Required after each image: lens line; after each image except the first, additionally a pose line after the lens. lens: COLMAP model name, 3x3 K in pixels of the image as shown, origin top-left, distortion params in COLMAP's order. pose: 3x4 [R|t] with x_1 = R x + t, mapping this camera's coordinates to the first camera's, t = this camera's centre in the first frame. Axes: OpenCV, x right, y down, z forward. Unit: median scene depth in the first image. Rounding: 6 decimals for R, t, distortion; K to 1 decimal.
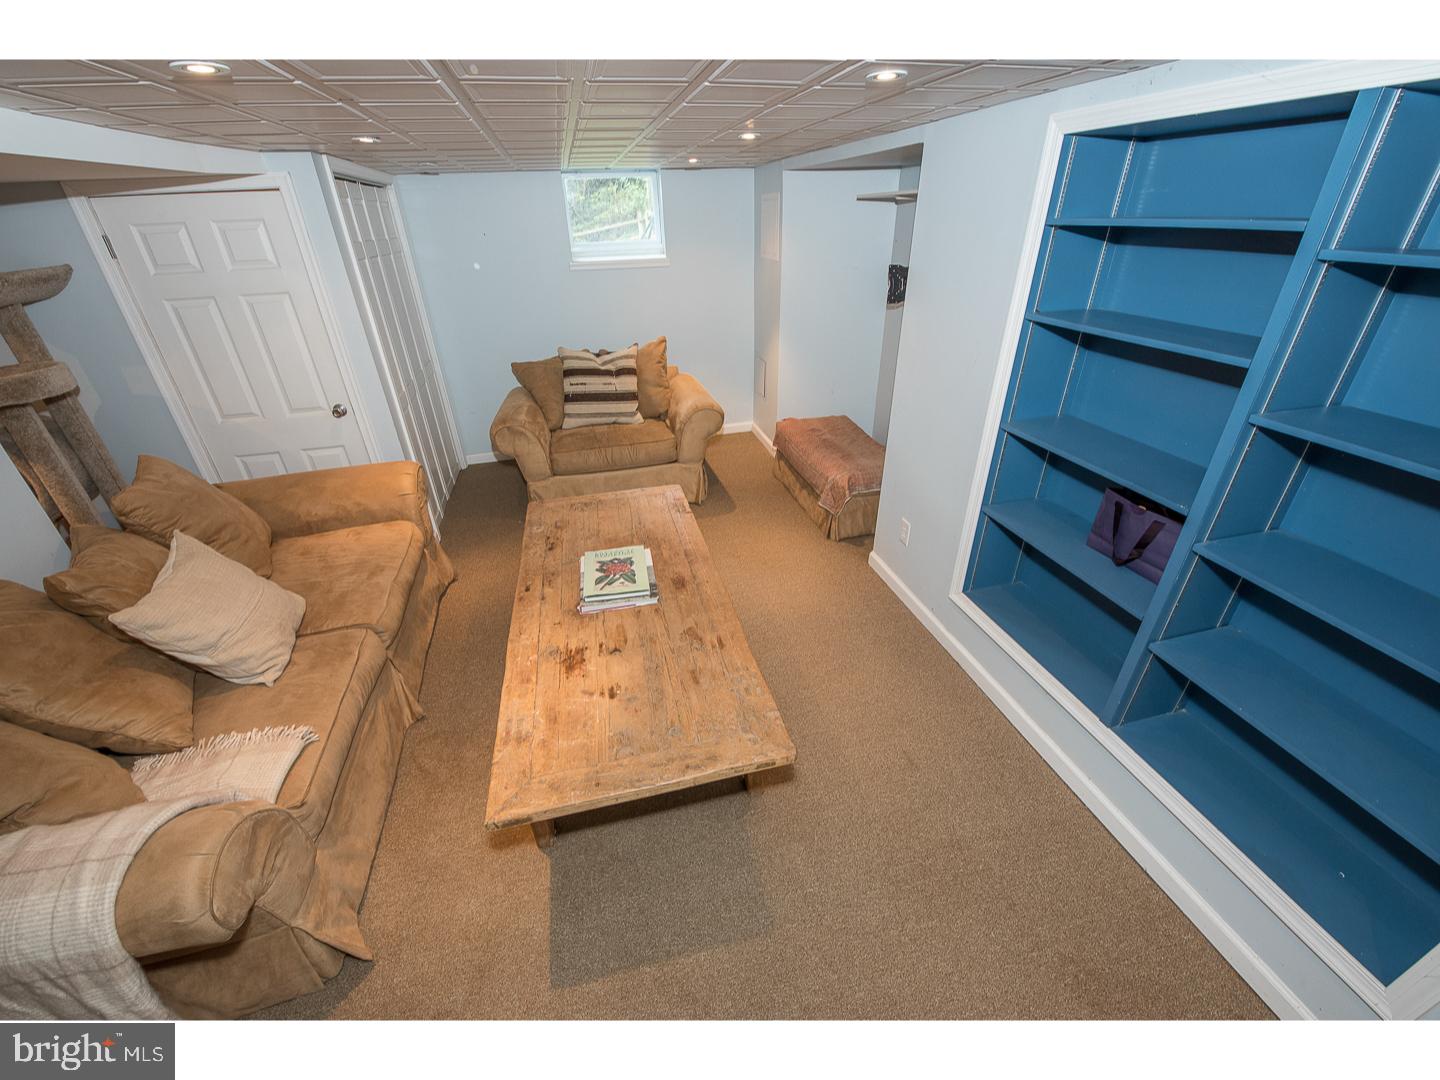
lens RADIAL K [[572.9, 0, 715.5], [0, 572.9, 541.1], [0, 0, 1]] dist [-0.016292, -0.002708]
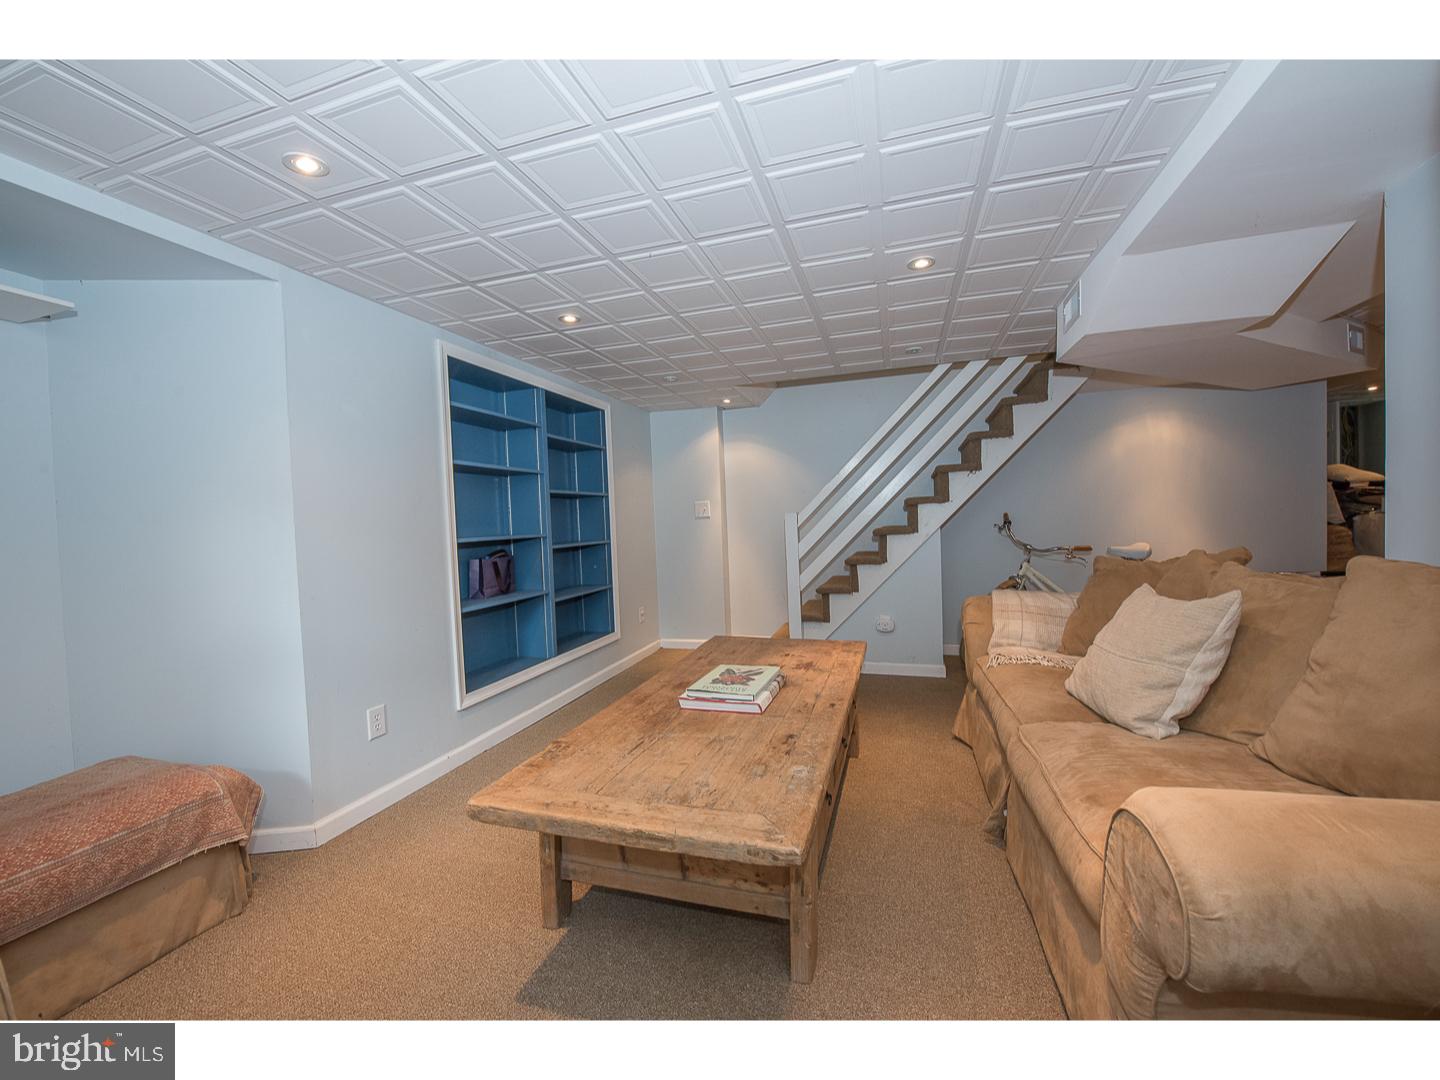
lens RADIAL K [[572.9, 0, 718.5], [0, 572.9, 541.4], [0, 0, 1]] dist [-0.016292, -0.002708]
pose [[-0.855772, 0.038477, 0.515921, -0.620189], [0.305102, 0.842894, 0.443218, -0.537942], [-0.417813, 0.536702, -0.733064, 1.535804]]
